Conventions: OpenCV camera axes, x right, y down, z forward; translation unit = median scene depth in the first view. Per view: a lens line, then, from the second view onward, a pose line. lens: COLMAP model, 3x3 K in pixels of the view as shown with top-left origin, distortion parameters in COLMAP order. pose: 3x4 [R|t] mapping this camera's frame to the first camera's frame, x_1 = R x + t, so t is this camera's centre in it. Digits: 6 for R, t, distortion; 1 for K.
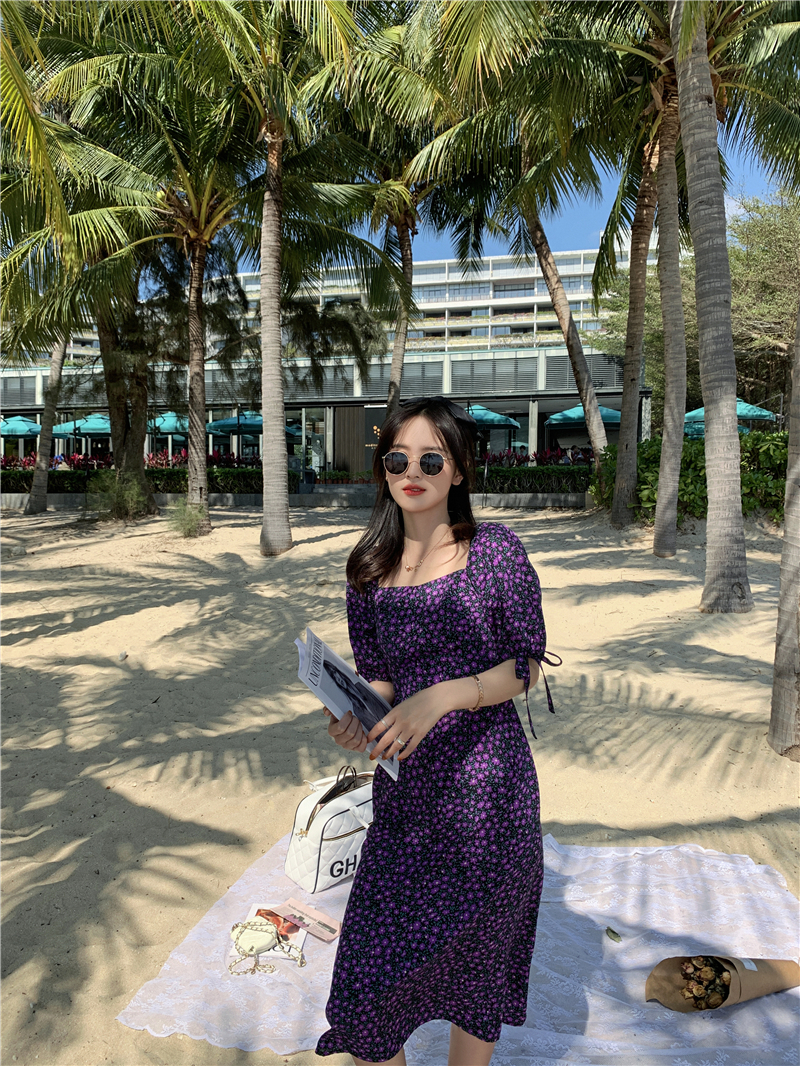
lens RADIAL K [[822.8, 0, 400.9], [0, 822.8, 537.6], [0, 0, 1]] dist [0.016074, -0.012332]
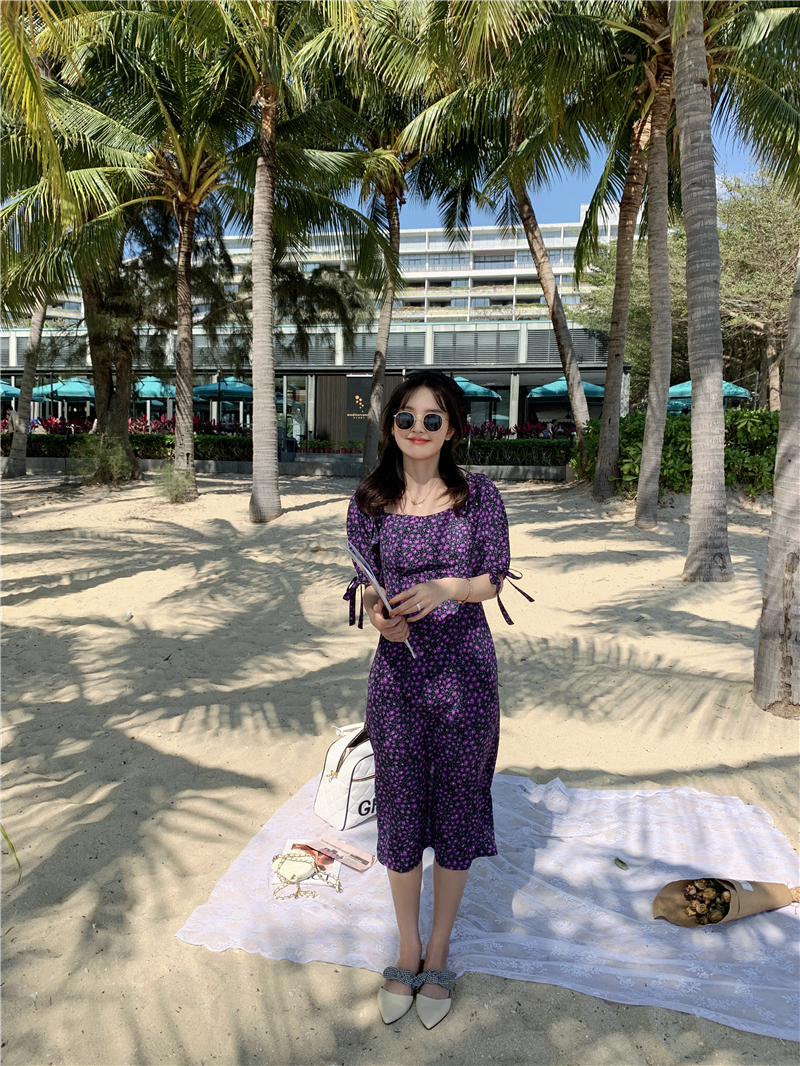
lens RADIAL K [[827.2, 0, 404.0], [0, 827.2, 534.8], [0, 0, 1]] dist [0.012393, -0.005681]
pose [[0.999041, 0.013924, 0.041501, -0.022605], [-0.015202, 0.999415, 0.030625, 0.003528], [-0.041051, -0.031227, 0.998669, -0.021145]]
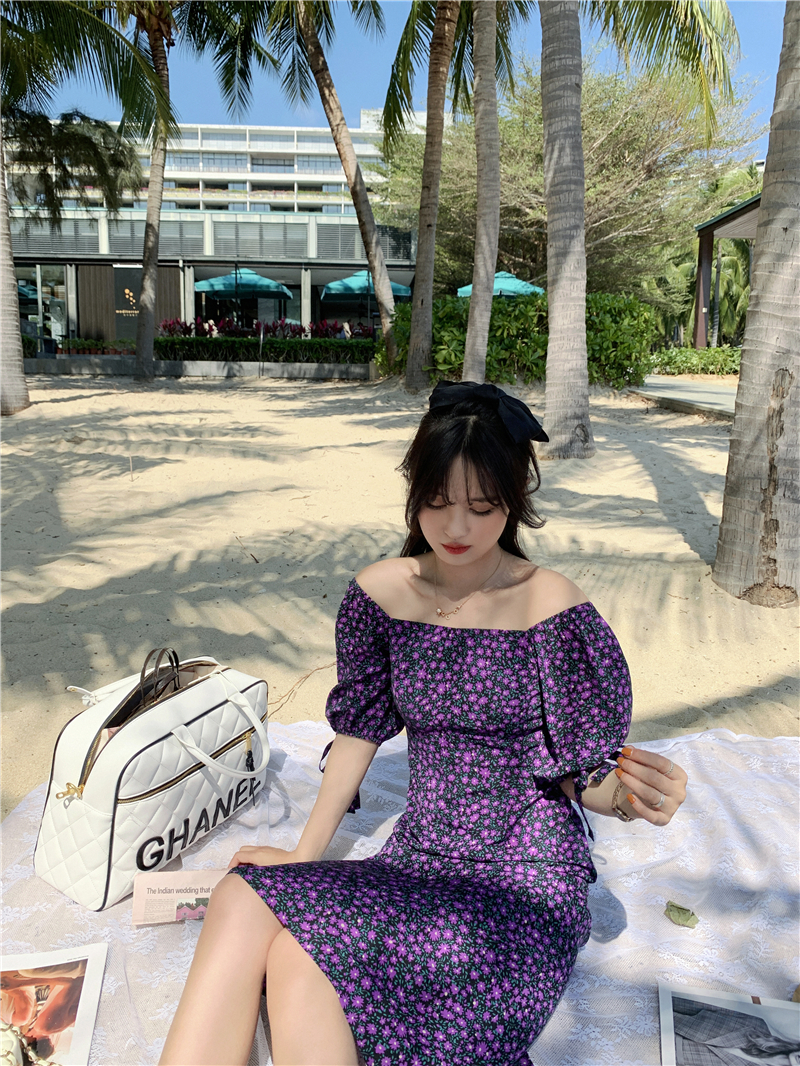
lens RADIAL K [[784.5, 0, 378.1], [0, 784.5, 529.2], [0, 0, 1]] dist [0.005212, 0.000169]
pose [[0.960833, -0.030799, 0.275411, -0.020911], [0.001206, 0.994261, 0.106978, 0.048335], [-0.277125, -0.102456, 0.955356, 0.160721]]
